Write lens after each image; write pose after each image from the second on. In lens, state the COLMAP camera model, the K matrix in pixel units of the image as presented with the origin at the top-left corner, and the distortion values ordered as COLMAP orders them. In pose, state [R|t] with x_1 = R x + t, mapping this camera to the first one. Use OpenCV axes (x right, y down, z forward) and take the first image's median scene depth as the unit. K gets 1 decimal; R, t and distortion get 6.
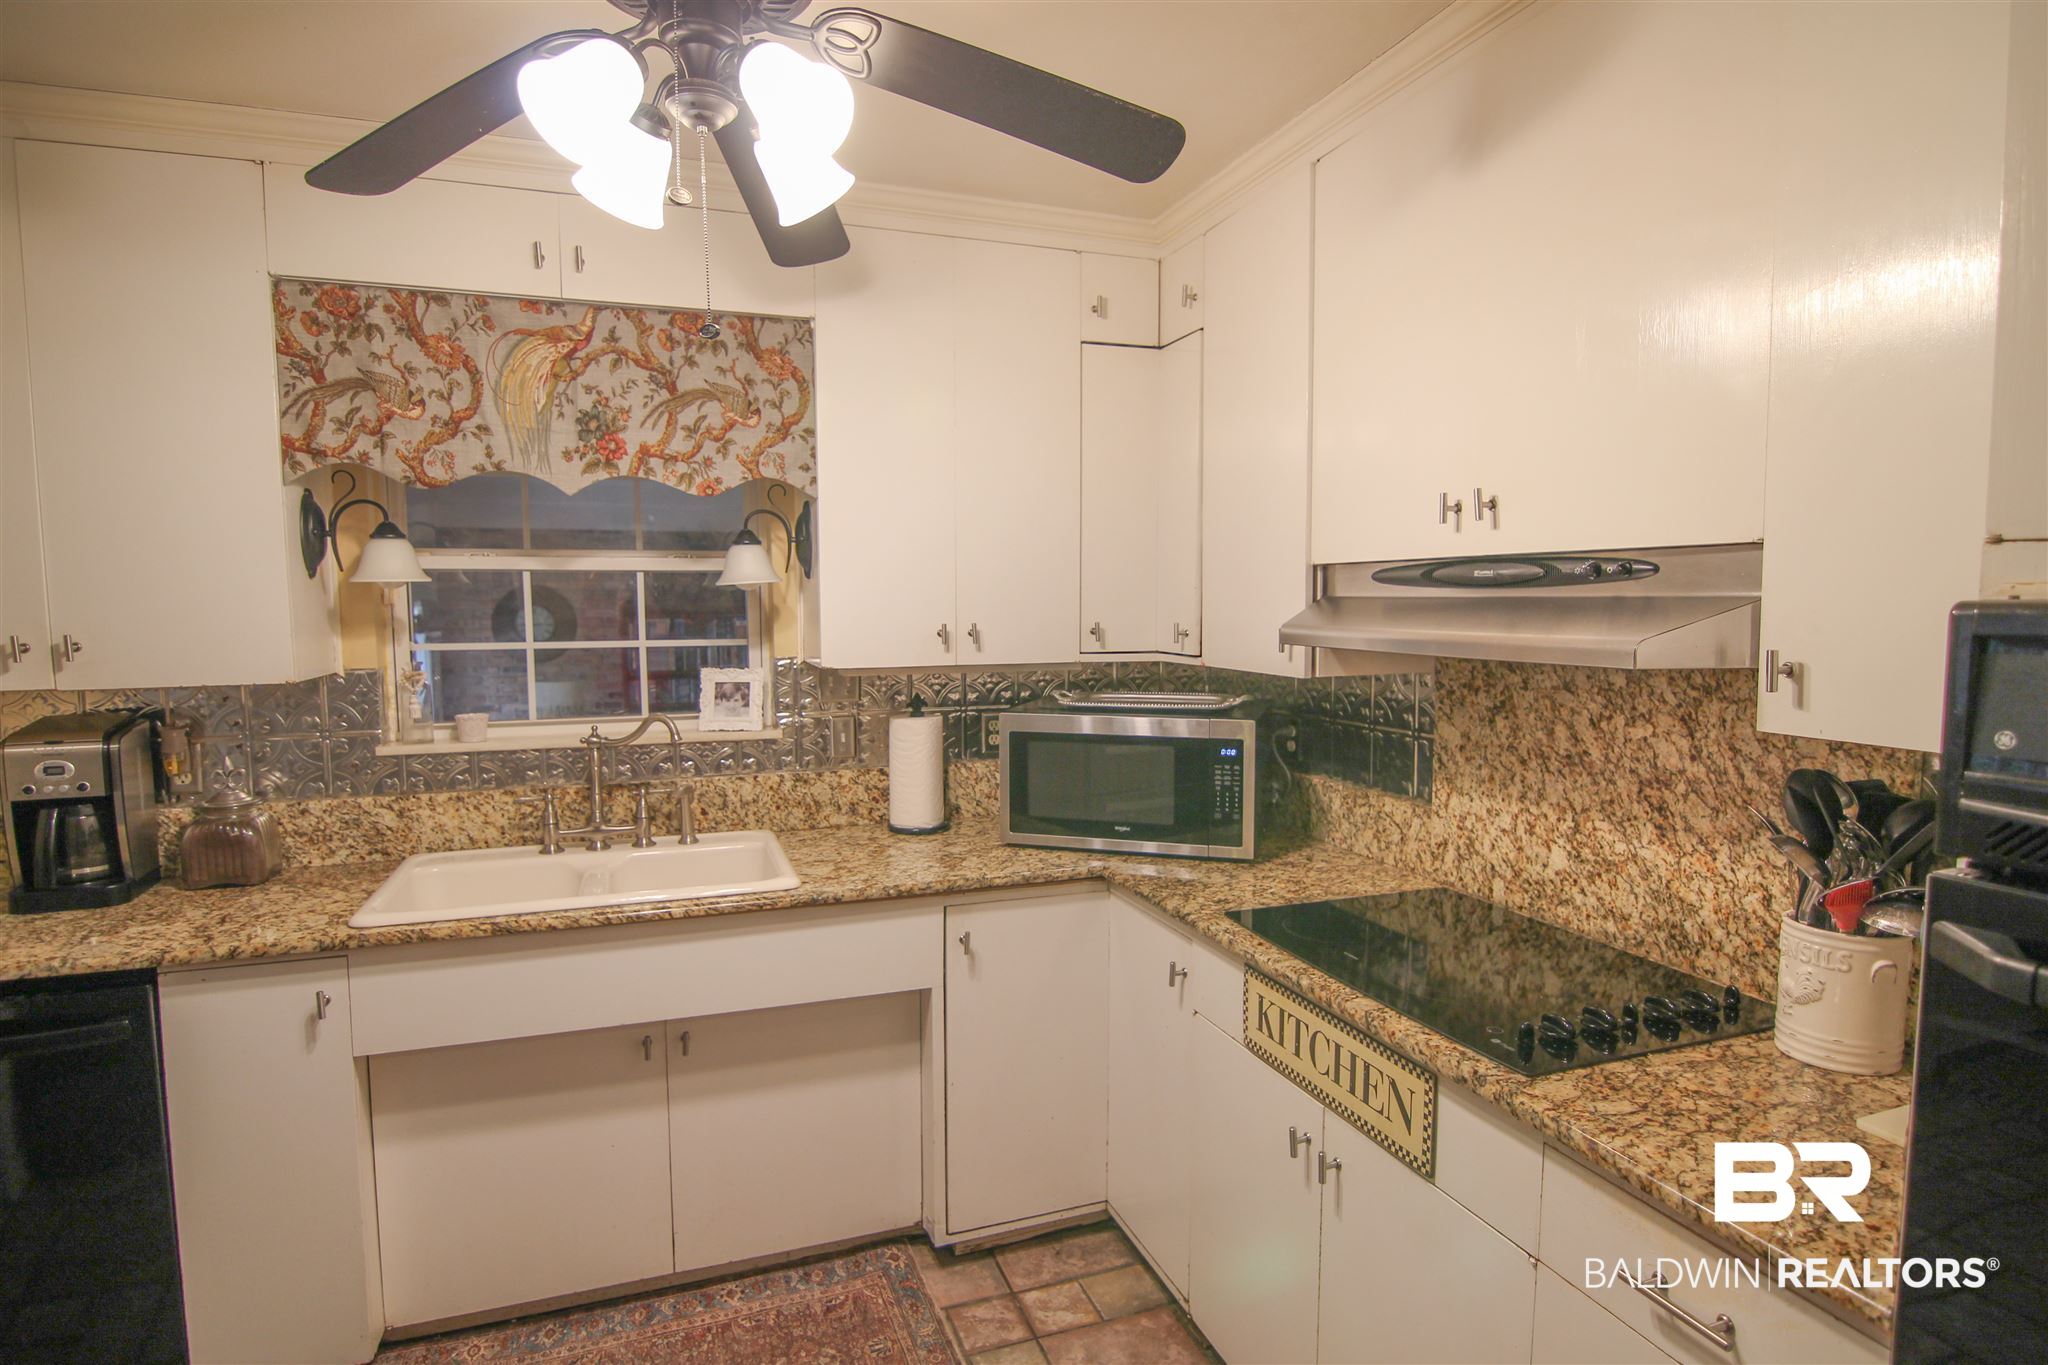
lens RADIAL K [[1063.3, 0, 1024.0], [0, 1063.3, 682.5], [0, 0, 1]] dist [0.003011, -0.017319]
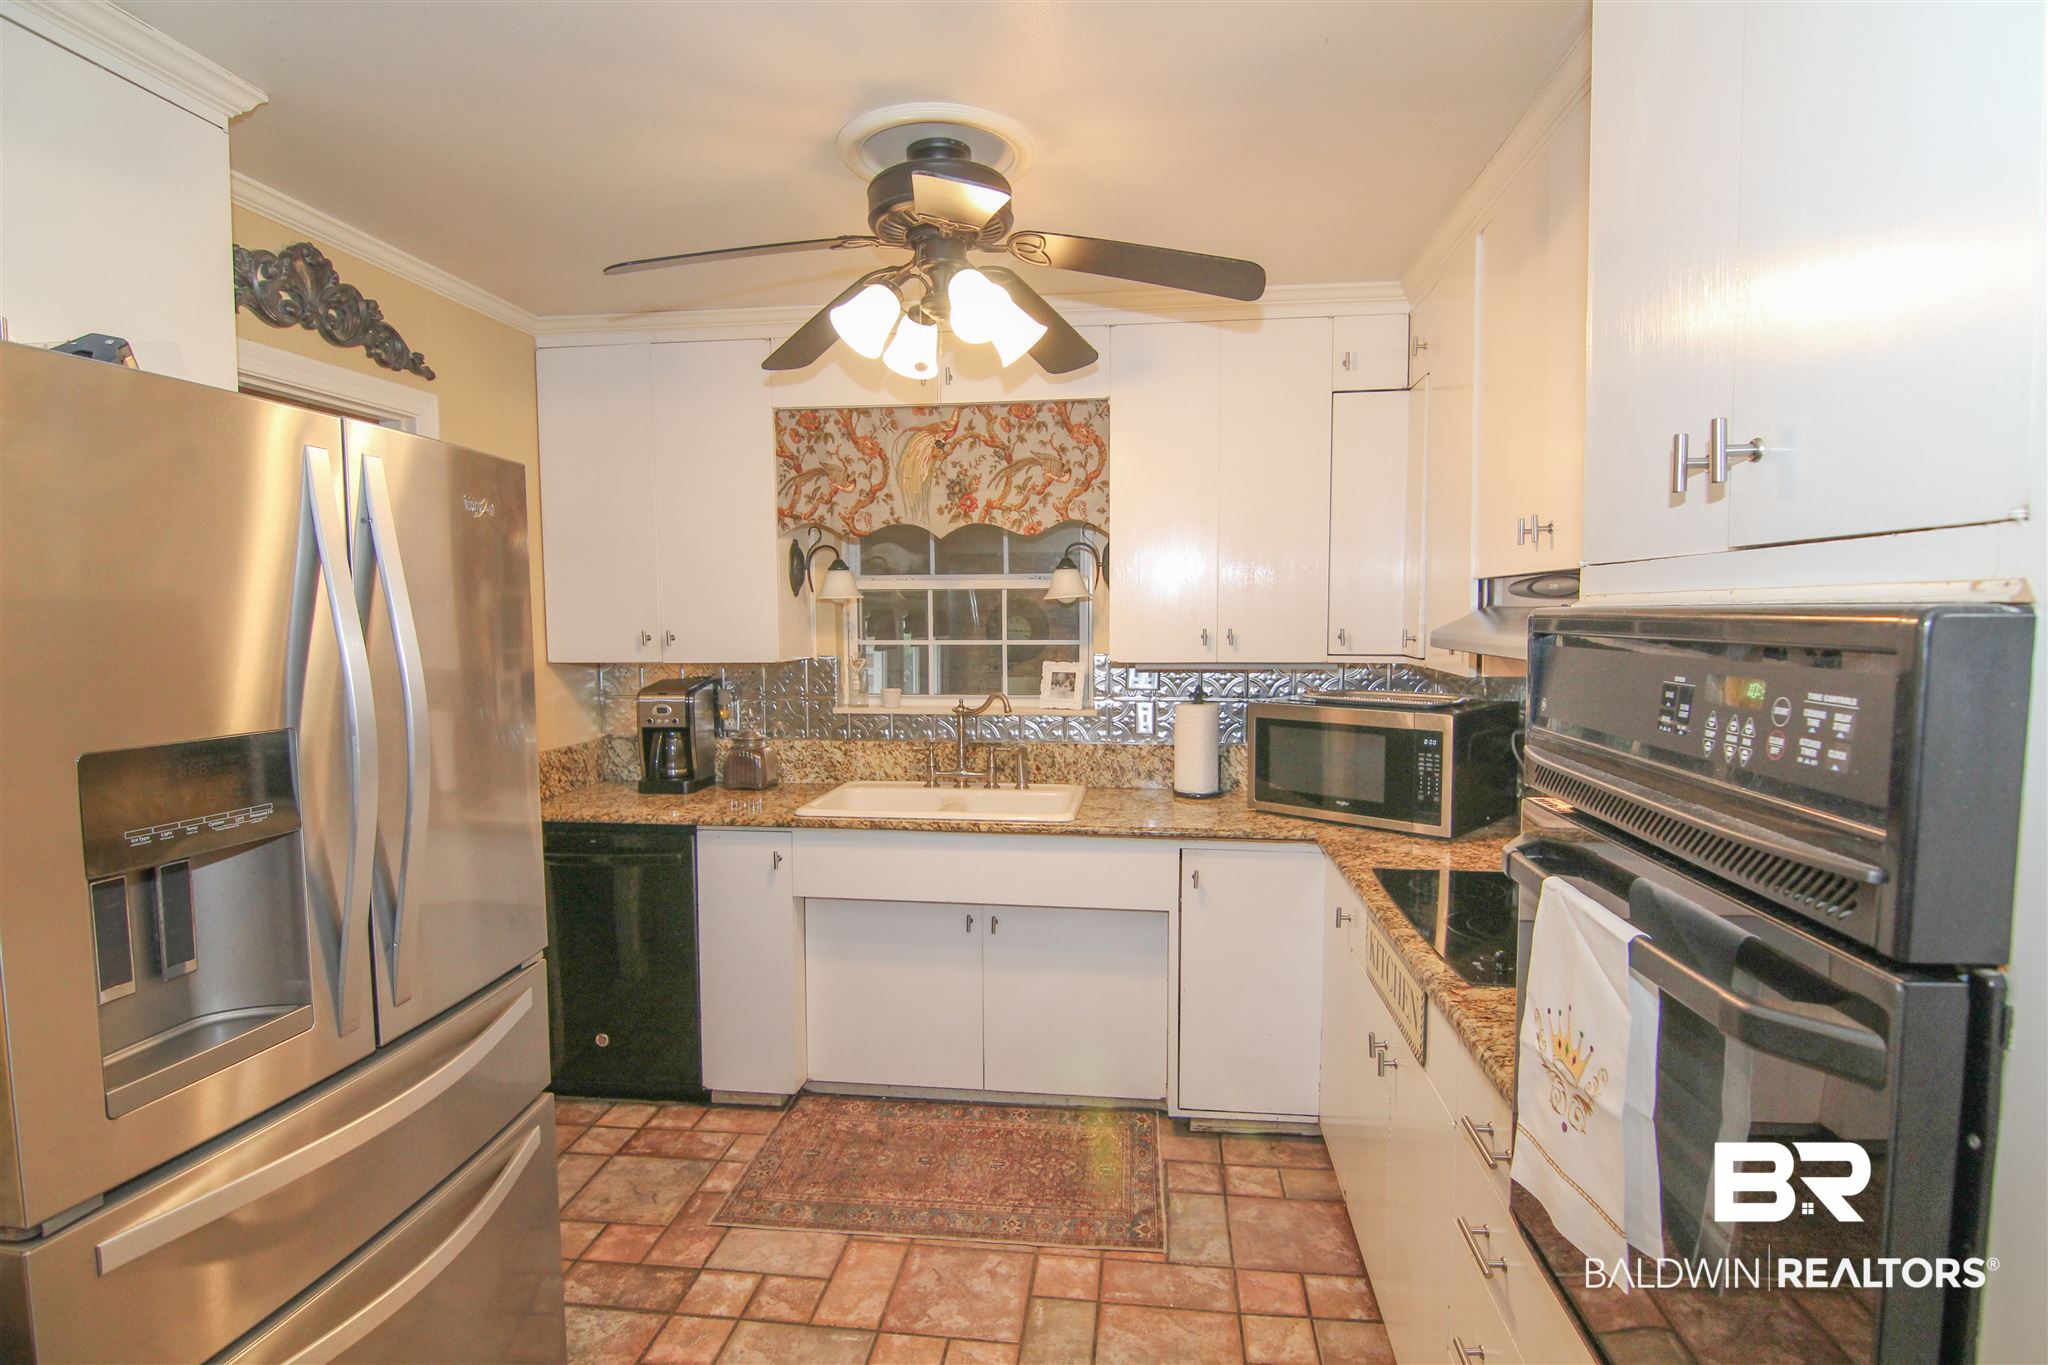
lens RADIAL K [[1040.3, 0, 1024.0], [0, 1040.3, 682.5], [0, 0, 1]] dist [0.031039, -0.043147]
pose [[0.890657, 0.030545, -0.453649, 0.319778], [-0.034319, 0.999411, -0.000086, 0.016635], [0.453379, 0.015646, 0.891180, -0.208969]]
